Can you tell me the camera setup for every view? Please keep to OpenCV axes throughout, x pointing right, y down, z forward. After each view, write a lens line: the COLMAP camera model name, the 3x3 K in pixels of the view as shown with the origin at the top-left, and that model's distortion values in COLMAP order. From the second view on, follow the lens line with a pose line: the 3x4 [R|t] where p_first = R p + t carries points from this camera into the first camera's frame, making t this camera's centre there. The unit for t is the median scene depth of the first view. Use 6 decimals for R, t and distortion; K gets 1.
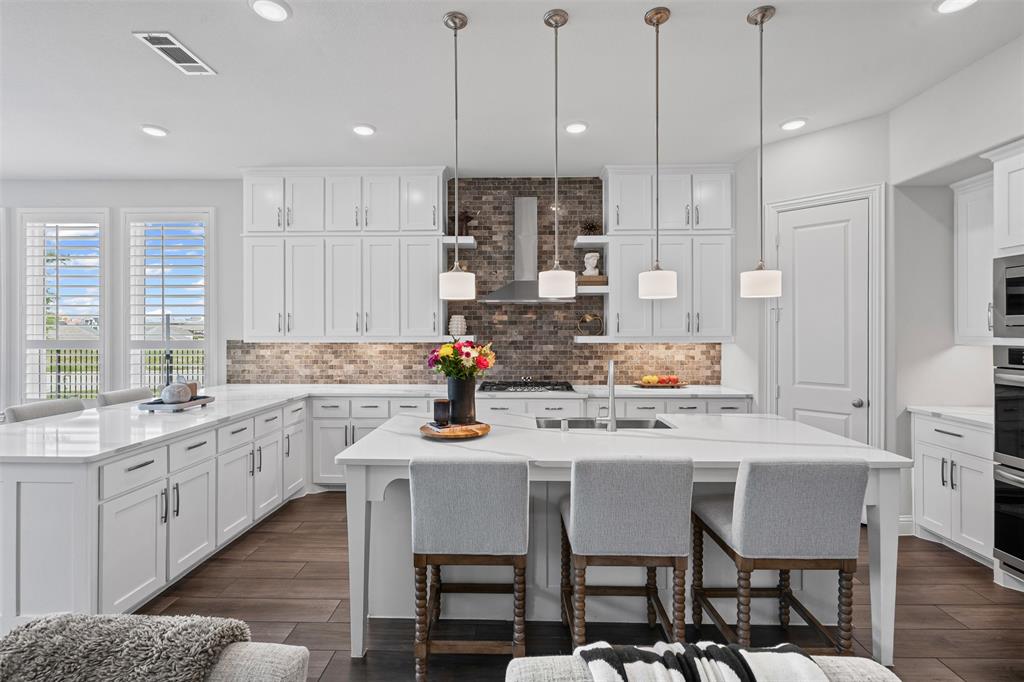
lens RADIAL K [[470.1, 0, 511.7], [0, 470.1, 332.9], [0, 0, 1]] dist [-0.008433, 0.002287]
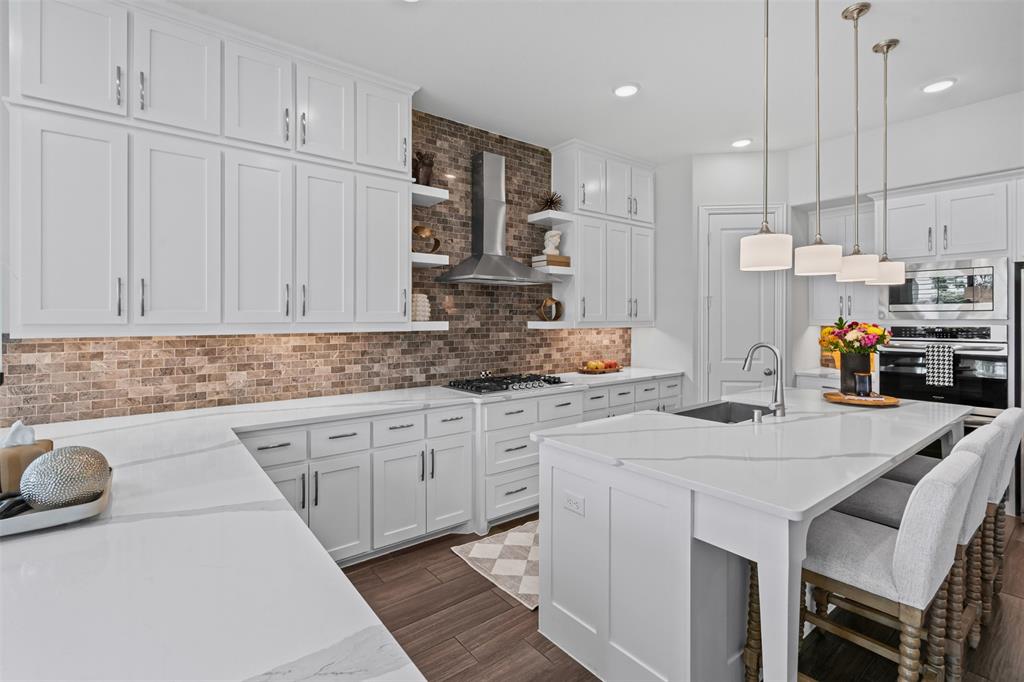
lens RADIAL K [[470.1, 0, 505.1], [0, 470.1, 321.3], [0, 0, 1]] dist [-0.008433, 0.002287]
pose [[0.779233, -0.003572, 0.626724, -0.459648], [0.004932, 0.999988, -0.000432, 0.006025], [-0.626715, 0.003427, 0.779241, 0.333897]]
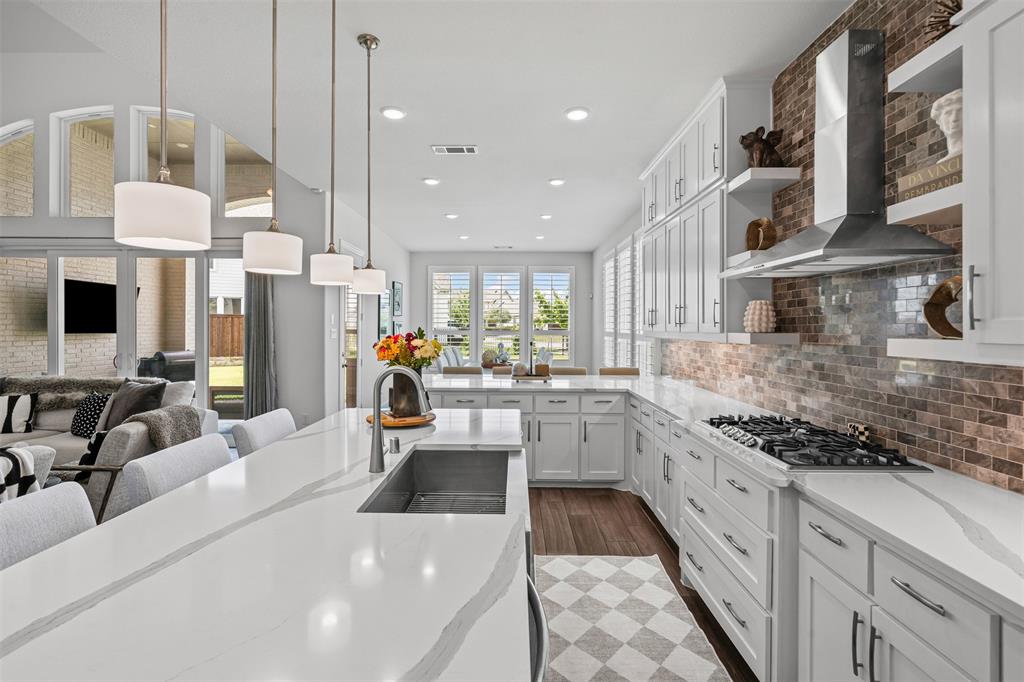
lens RADIAL K [[470.1, 0, 510.8], [0, 470.1, 329.3], [0, 0, 1]] dist [-0.008433, 0.002287]
pose [[0.011583, 0.004859, -0.999921, 0.485428], [-0.010911, 0.999929, 0.004733, 0.001276], [0.999873, 0.010855, 0.011636, 0.651515]]
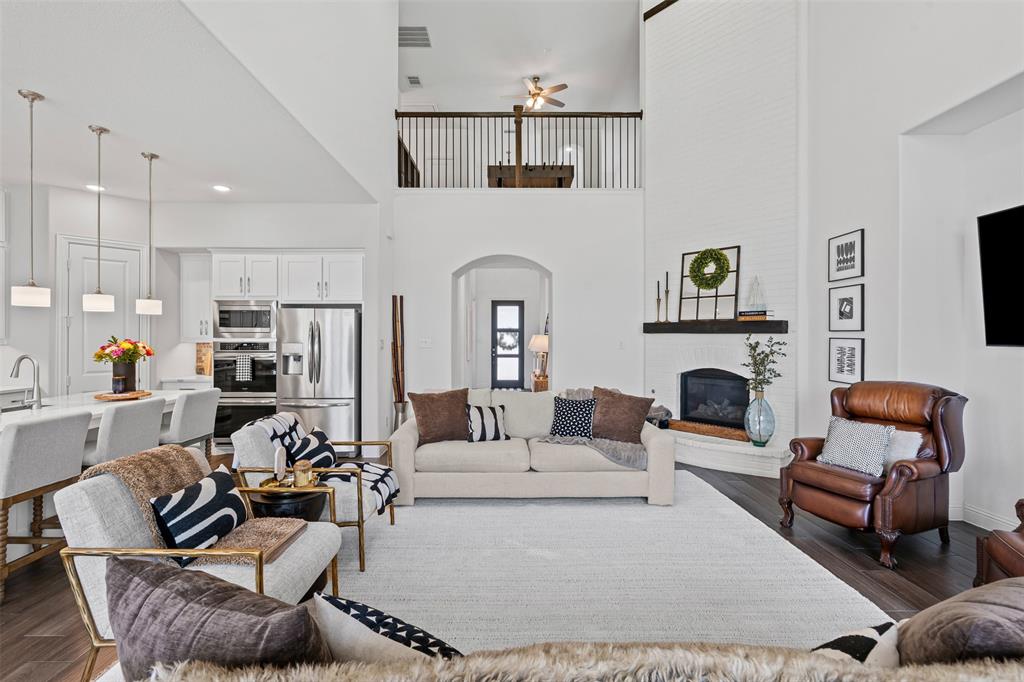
lens RADIAL K [[470.1, 0, 510.5], [0, 470.1, 333.8], [0, 0, 1]] dist [-0.008433, 0.002287]
pose [[-0.012433, 0.008264, 0.999889, -0.611323], [0.004532, 0.999956, -0.008209, 0.008762], [-0.999912, 0.004430, -0.012470, -0.169238]]
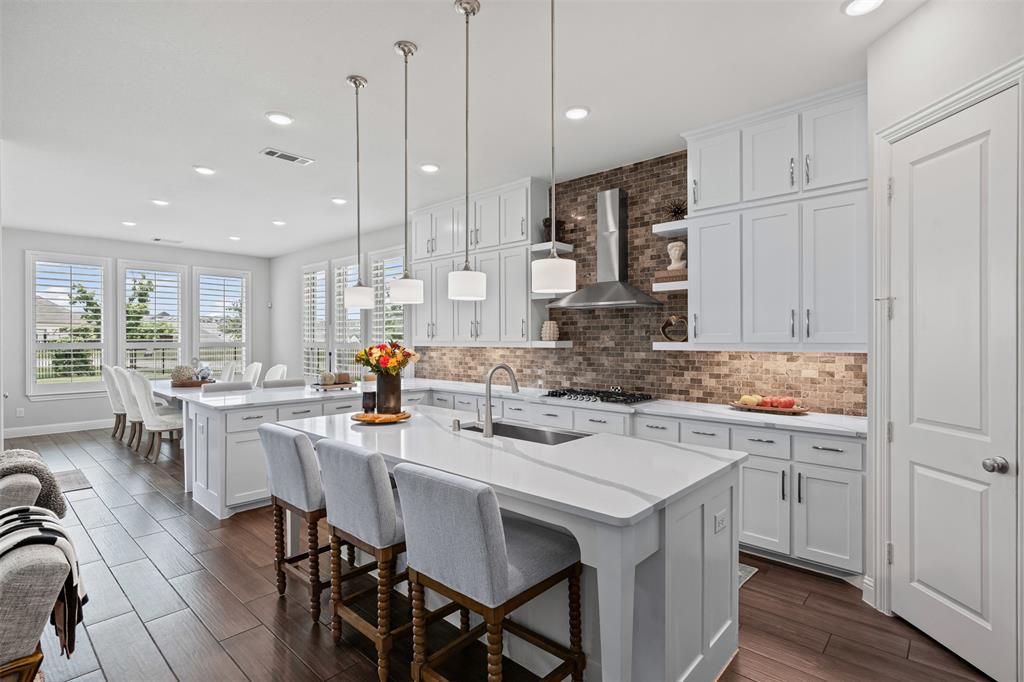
lens RADIAL K [[496.8, 0, 508.6], [0, 496.8, 343.1], [0, 0, 1]] dist [-0.000993, 0.001268]
pose [[0.750868, 0.005944, -0.660425, 0.510427], [-0.003308, 0.999981, 0.005240, 0.004674], [0.660444, -0.001750, 0.750874, 0.138239]]
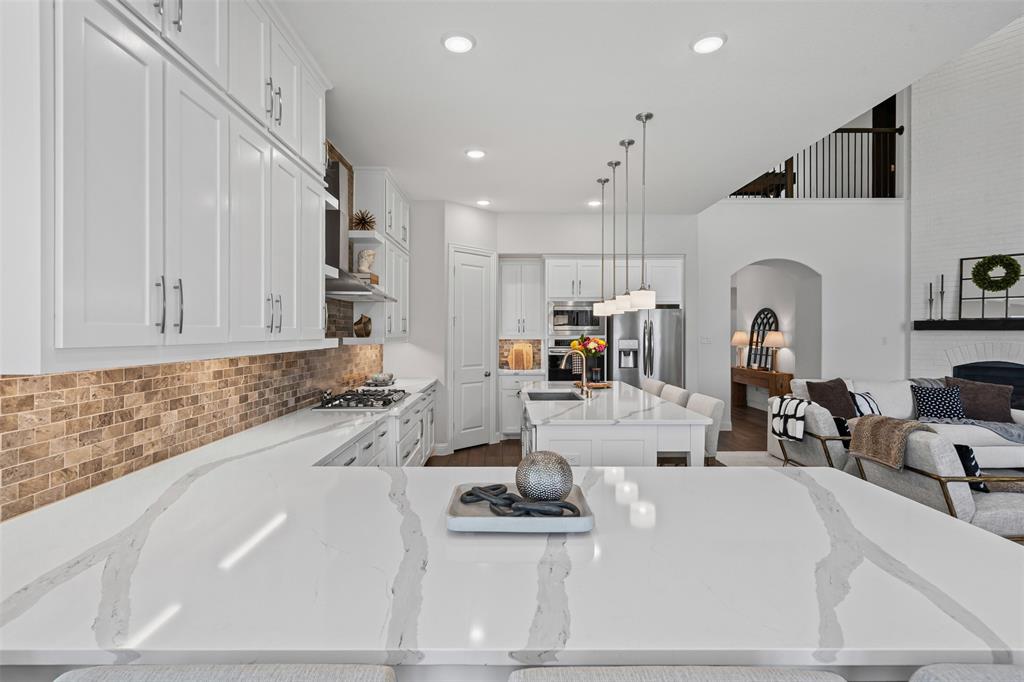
lens RADIAL K [[496.8, 0, 504.8], [0, 496.8, 335.2], [0, 0, 1]] dist [-0.000993, 0.001268]
pose [[-0.023558, -0.003382, 0.999717, -0.806179], [0.006841, 0.999970, 0.003544, 0.000243], [-0.999699, 0.006922, -0.023534, 0.721985]]
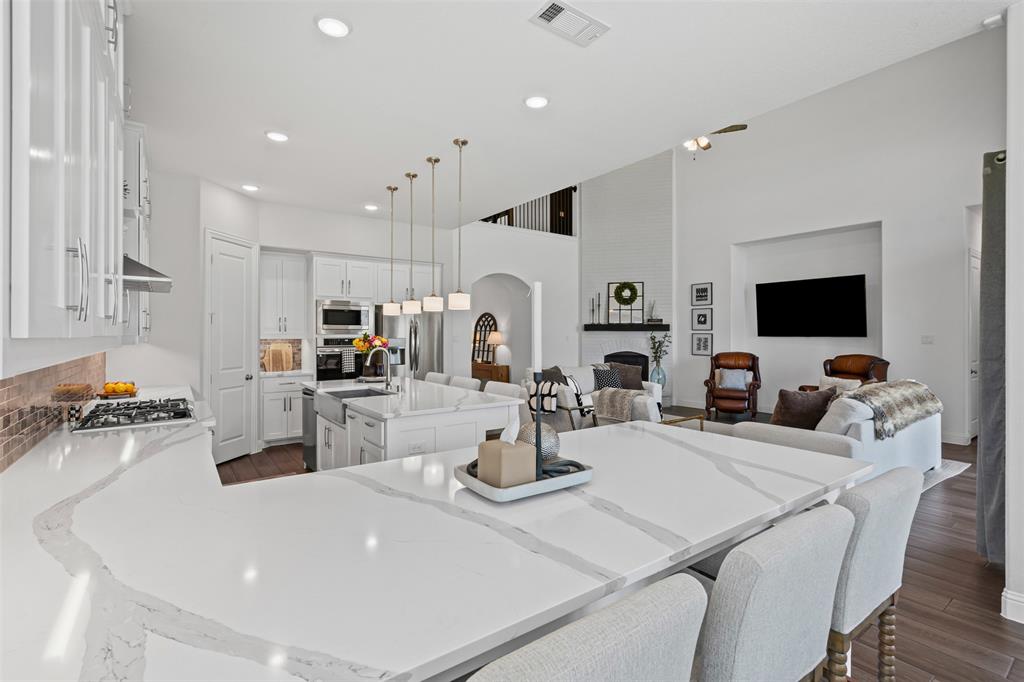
lens RADIAL K [[470.1, 0, 511.7], [0, 470.1, 334.4], [0, 0, 1]] dist [-0.008433, 0.002287]
pose [[-0.599838, 0.001263, 0.800120, -0.764700], [0.006198, 0.999976, 0.003068, 0.005681], [-0.800097, 0.006800, -0.599832, 0.911612]]
